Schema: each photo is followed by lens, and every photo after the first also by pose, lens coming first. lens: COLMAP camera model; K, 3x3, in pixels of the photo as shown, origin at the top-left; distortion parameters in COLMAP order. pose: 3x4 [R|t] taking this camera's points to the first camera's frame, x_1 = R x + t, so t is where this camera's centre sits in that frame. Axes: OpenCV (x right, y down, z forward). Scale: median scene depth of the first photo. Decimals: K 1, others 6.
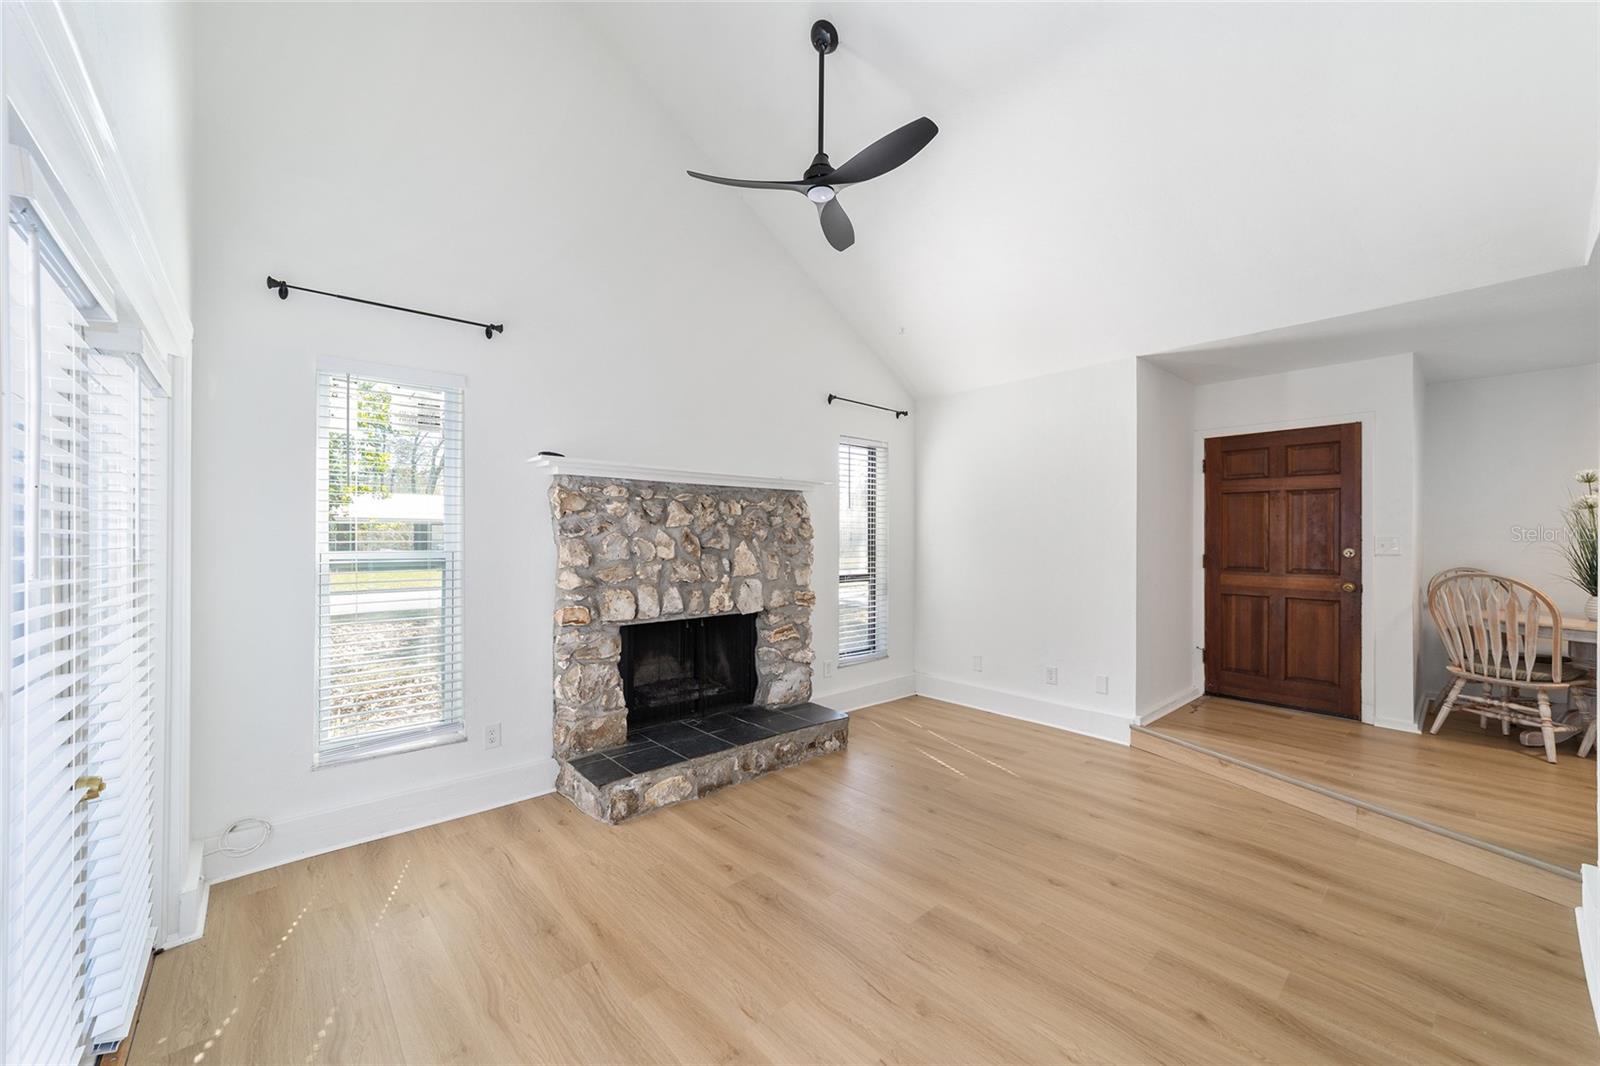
lens RADIAL K [[615.3, 0, 788.1], [0, 615.3, 540.9], [0, 0, 1]] dist [-0.006683, 0.003702]
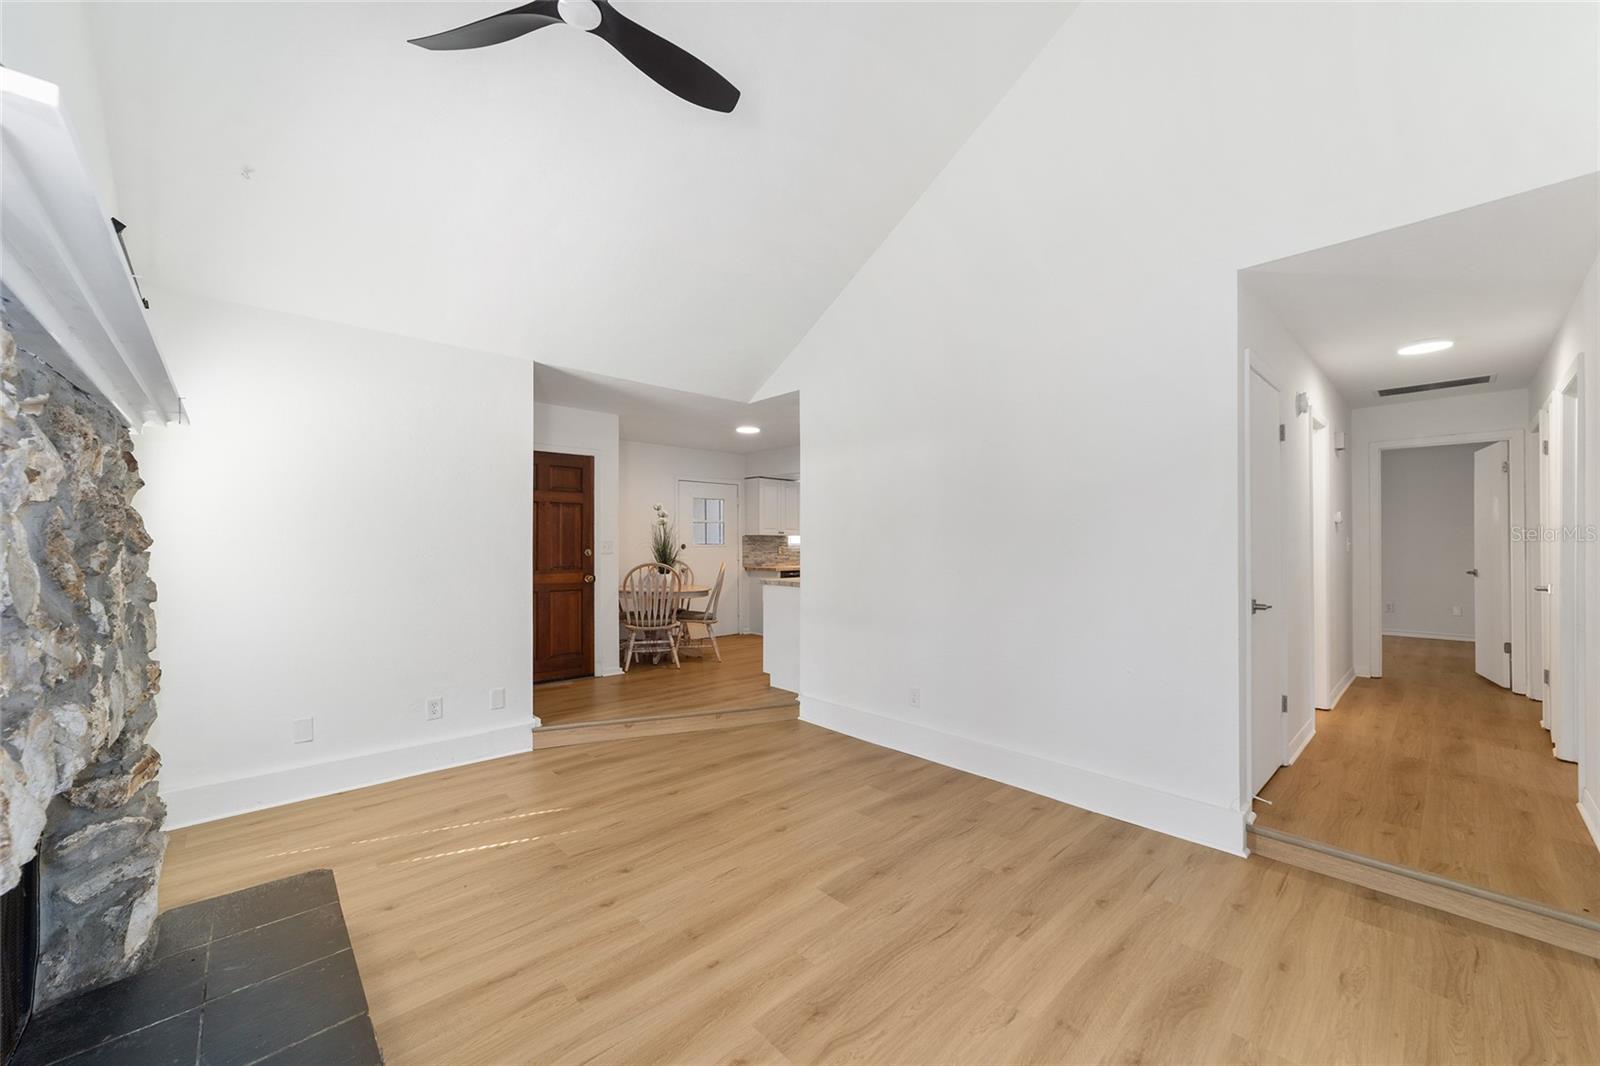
lens RADIAL K [[615.3, 0, 804.7], [0, 615.3, 541.8], [0, 0, 1]] dist [-0.006683, 0.003702]
pose [[-0.040364, 0.000498, 0.999185, -0.473130], [0.005636, 0.999984, -0.000271, -0.001002], [-0.999169, 0.005620, -0.040367, 0.620458]]
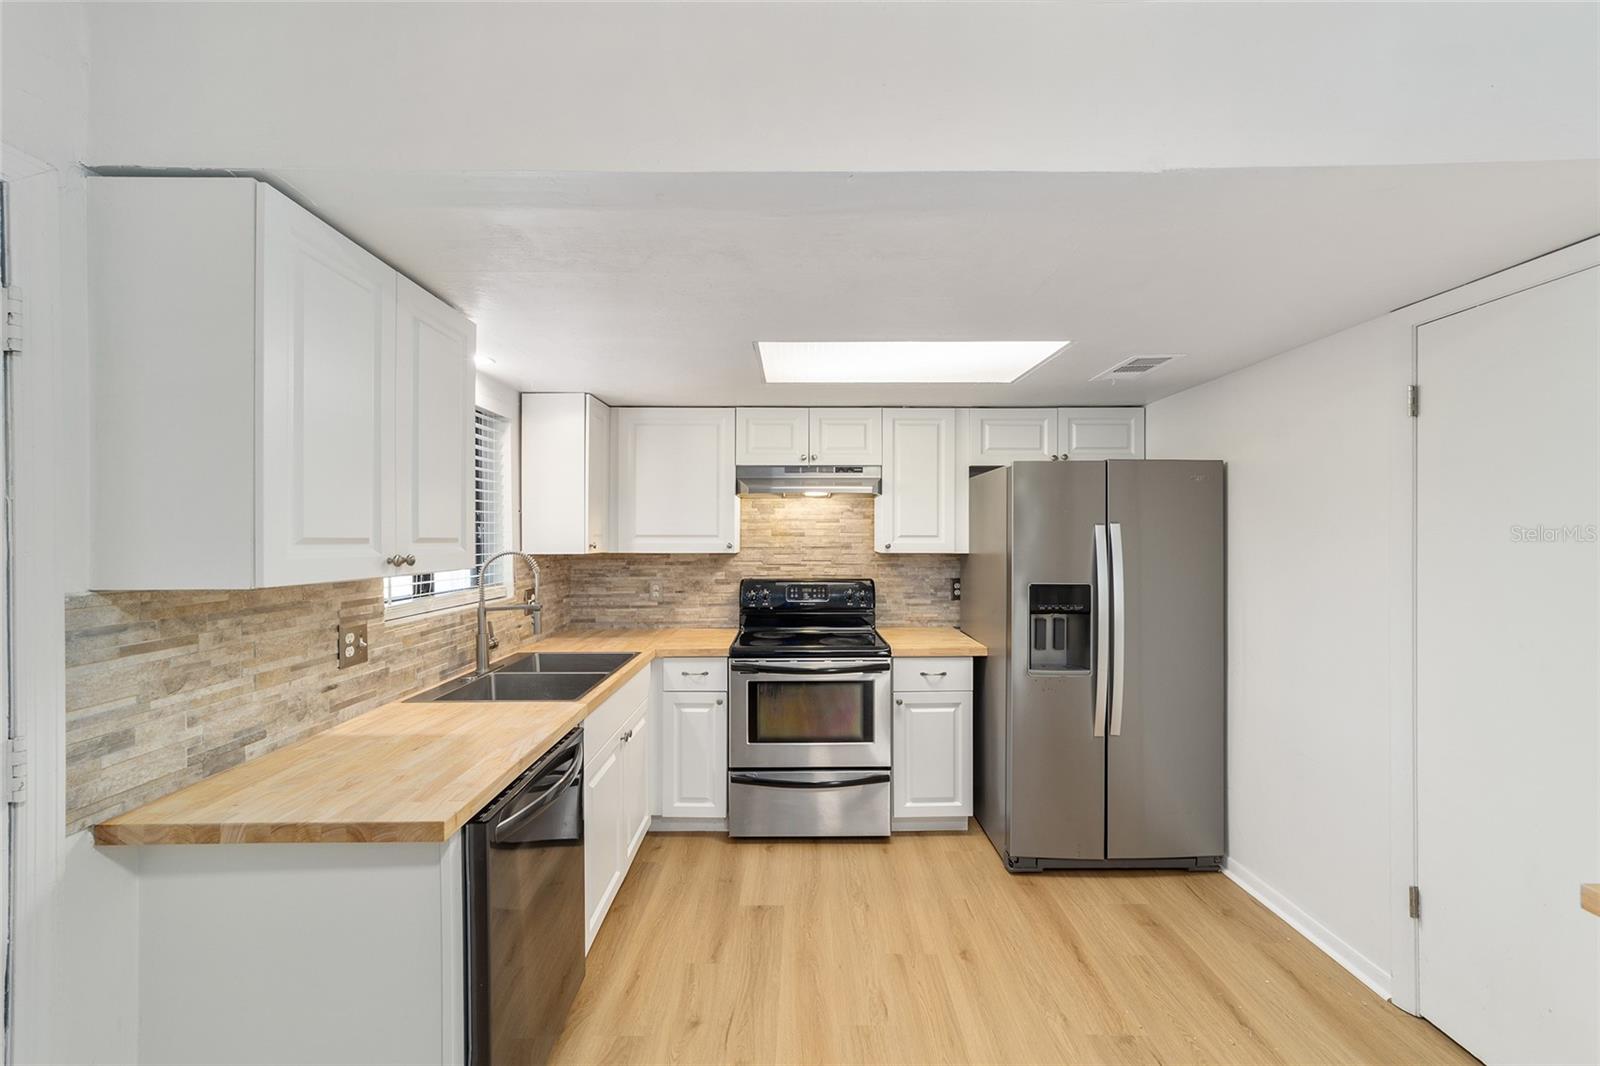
lens RADIAL K [[615.3, 0, 795.1], [0, 615.3, 534.8], [0, 0, 1]] dist [-0.006683, 0.003702]
pose [[-0.752575, -0.000405, 0.658506, 1.235219], [0.004228, 0.999976, 0.005447, -0.050633], [-0.658493, 0.006884, -0.752555, 0.741605]]
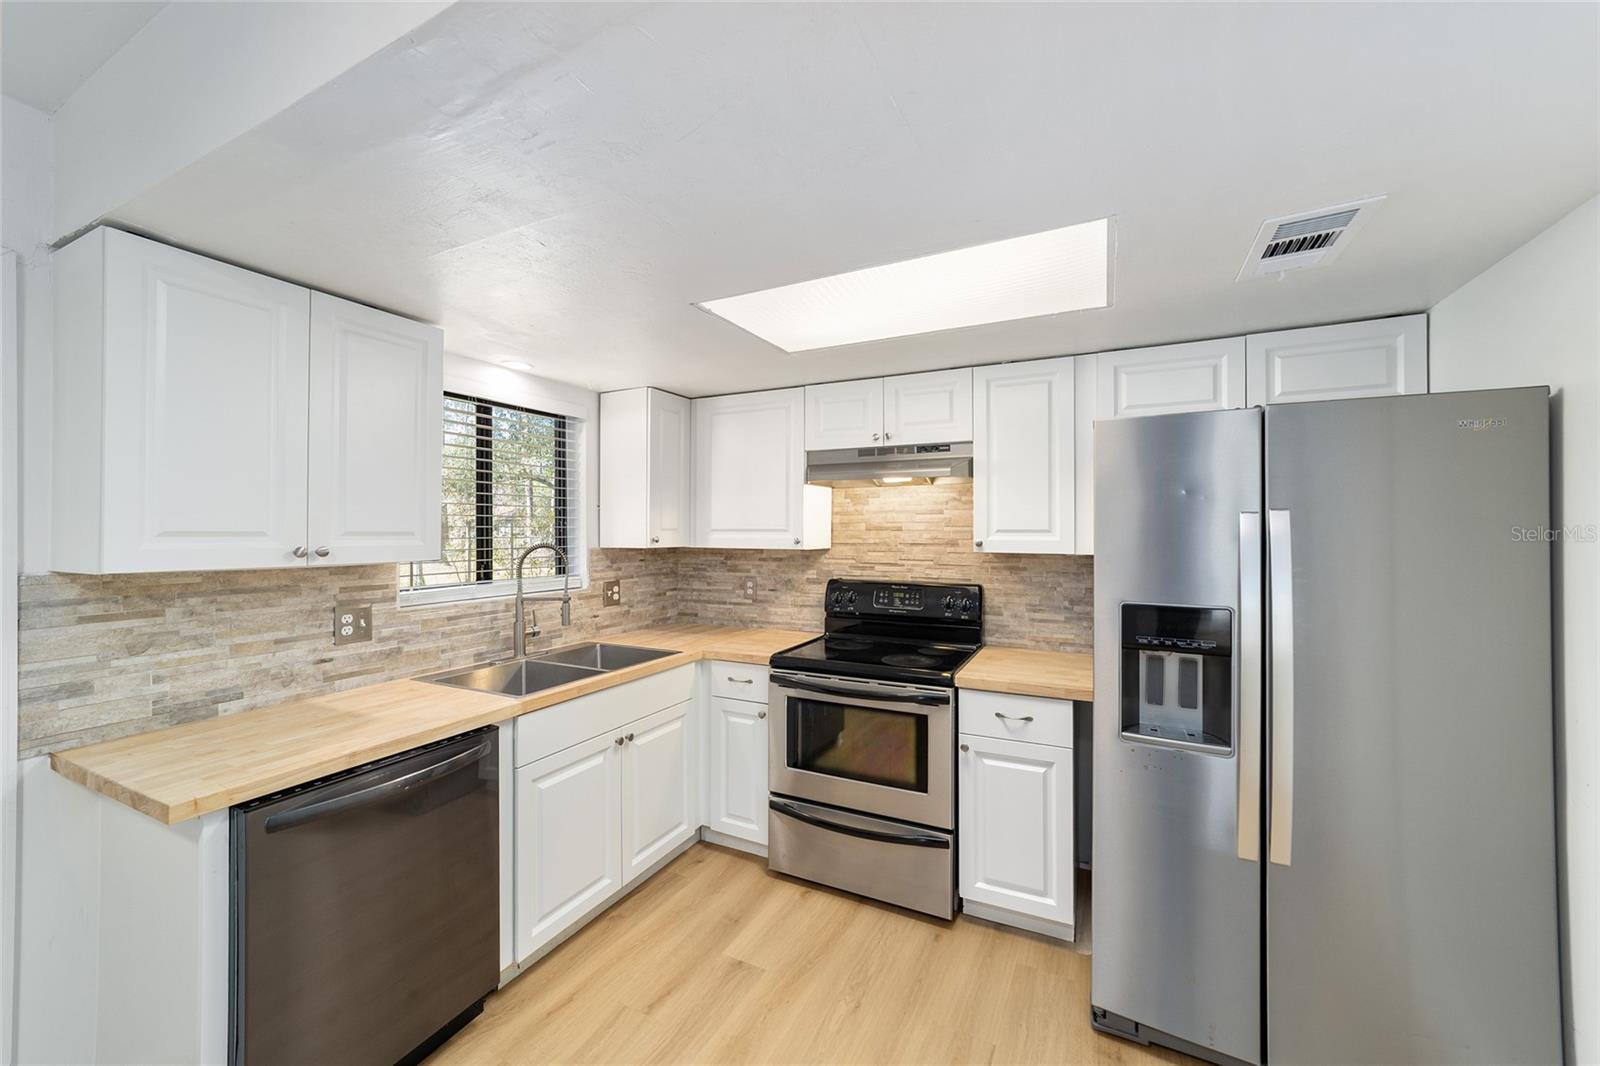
lens RADIAL K [[615.3, 0, 792.0], [0, 615.3, 526.1], [0, 0, 1]] dist [-0.006683, 0.003702]
pose [[-0.368395, 0.003845, 0.929661, 1.160488], [0.005364, 0.999984, -0.002010, -0.048665], [-0.929654, 0.004246, -0.368409, 0.461921]]
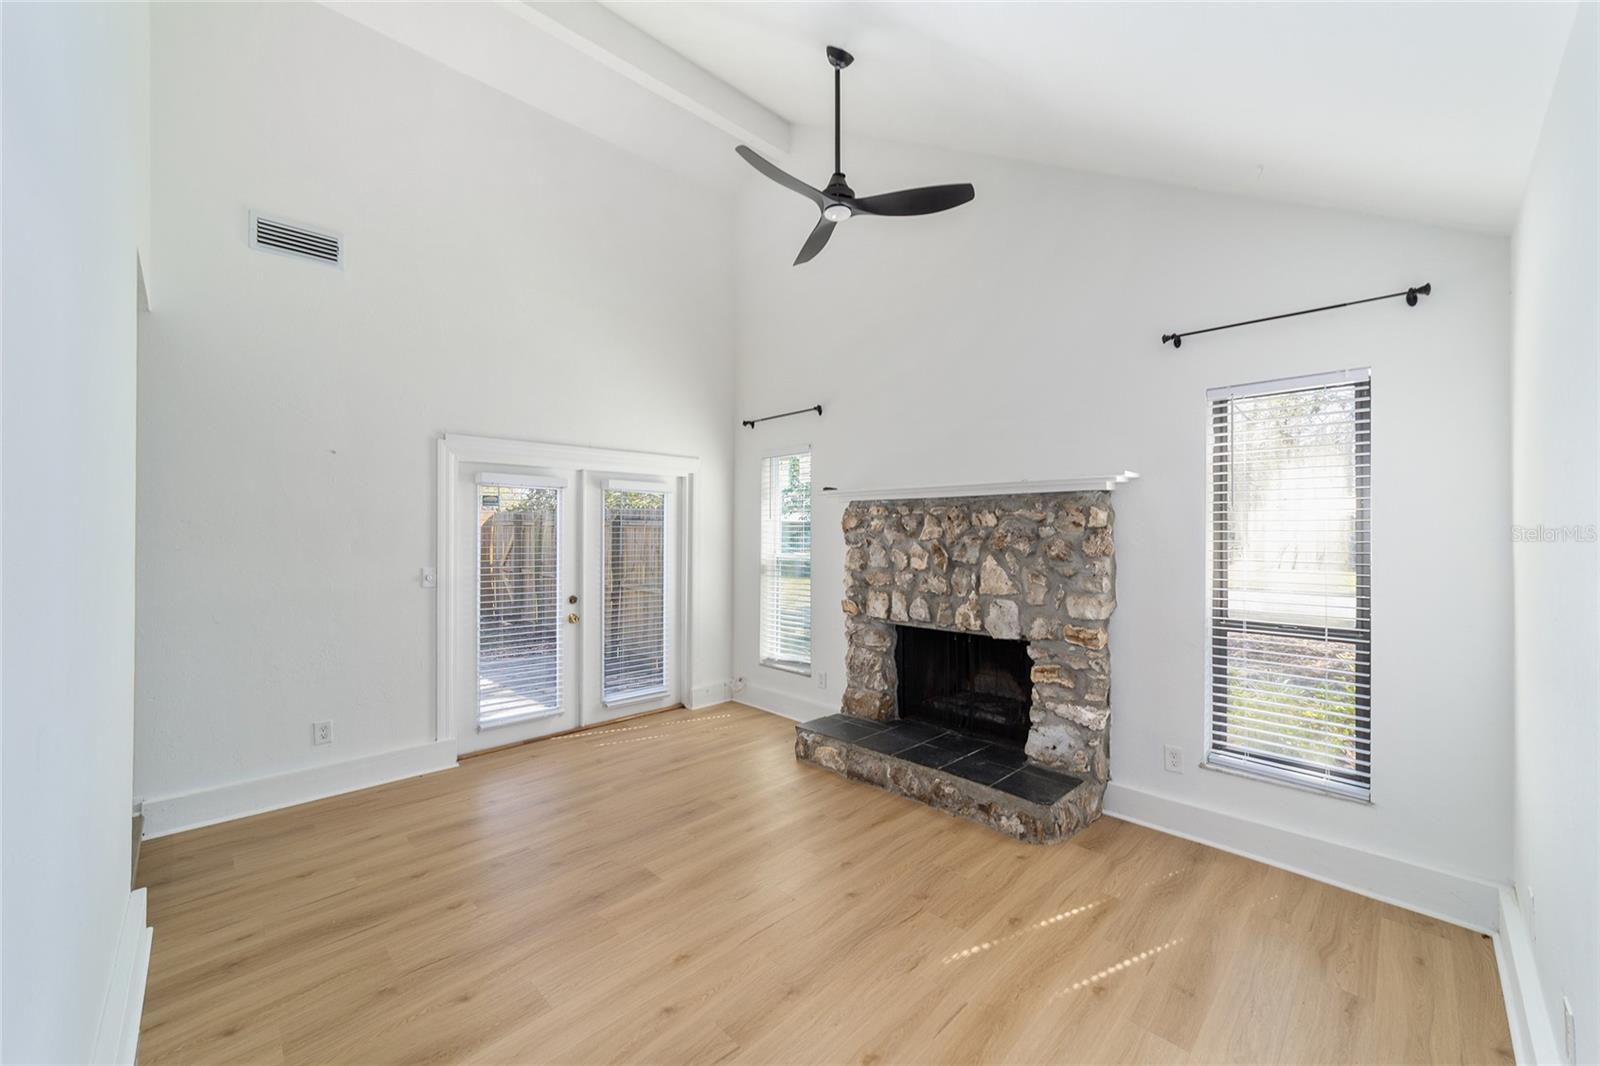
lens RADIAL K [[615.3, 0, 805.4], [0, 615.3, 528.1], [0, 0, 1]] dist [-0.006683, 0.003702]
pose [[0.073841, -0.007430, -0.997242, 0.822381], [-0.006258, 0.999949, -0.007914, -0.031704], [0.997250, 0.006825, 0.073791, 0.686890]]
